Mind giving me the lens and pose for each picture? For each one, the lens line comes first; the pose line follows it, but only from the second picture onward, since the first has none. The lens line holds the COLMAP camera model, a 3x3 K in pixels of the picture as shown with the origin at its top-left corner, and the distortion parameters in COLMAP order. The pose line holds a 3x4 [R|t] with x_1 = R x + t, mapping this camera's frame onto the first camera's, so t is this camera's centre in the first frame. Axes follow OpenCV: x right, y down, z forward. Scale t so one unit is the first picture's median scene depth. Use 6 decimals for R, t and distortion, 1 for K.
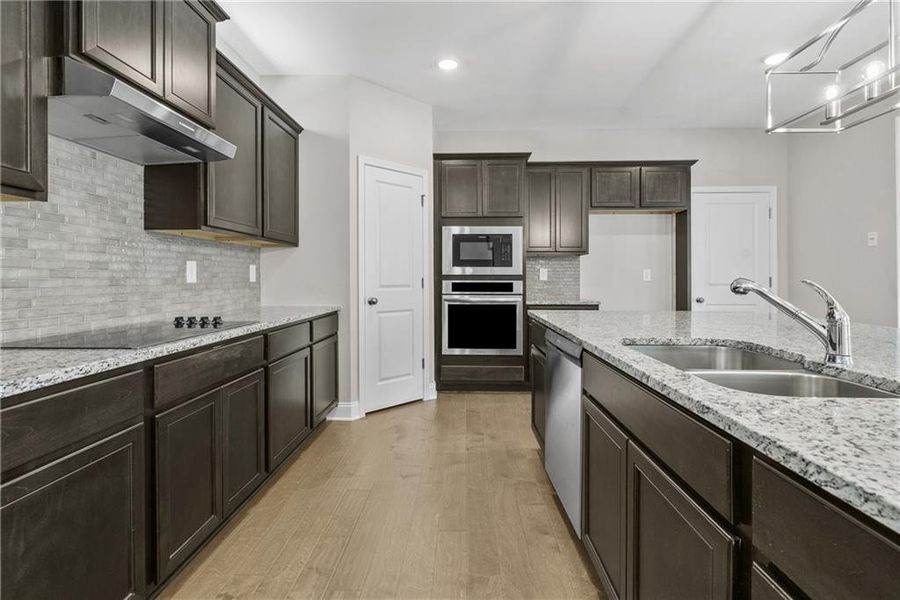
lens RADIAL K [[412.7, 0, 450.3], [0, 412.7, 277.7], [0, 0, 1]] dist [-0.000990, 0.000473]
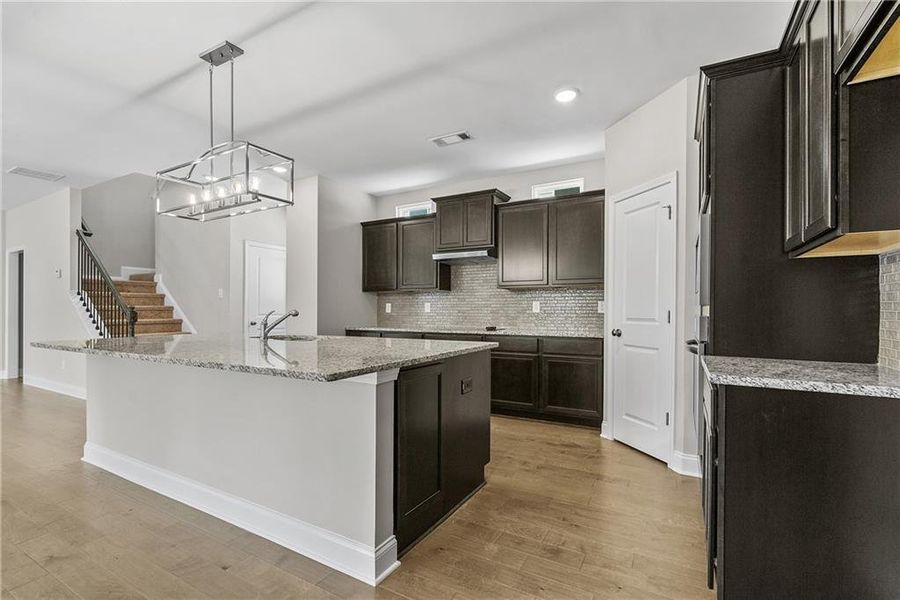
lens RADIAL K [[412.7, 0, 448.6], [0, 412.7, 309.3], [0, 0, 1]] dist [-0.000990, 0.000473]
pose [[-0.464189, -0.001250, -0.885735, 0.953134], [-0.001516, 0.999999, -0.000617, -0.001334], [0.885735, 0.001057, -0.464190, 1.147018]]
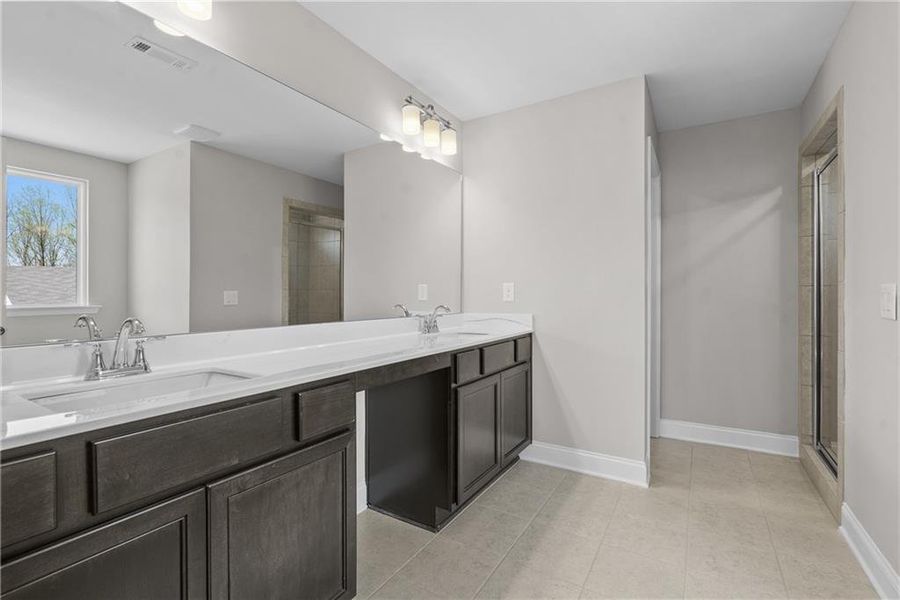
lens RADIAL K [[412.7, 0, 450.4], [0, 412.7, 298.9], [0, 0, 1]] dist [-0.000990, 0.000473]
pose [[0.869299, 0.000909, -0.494286, 0.003878], [0.004120, 0.999950, 0.009084, 0.001260], [0.494269, -0.009933, 0.869252, 0.184708]]
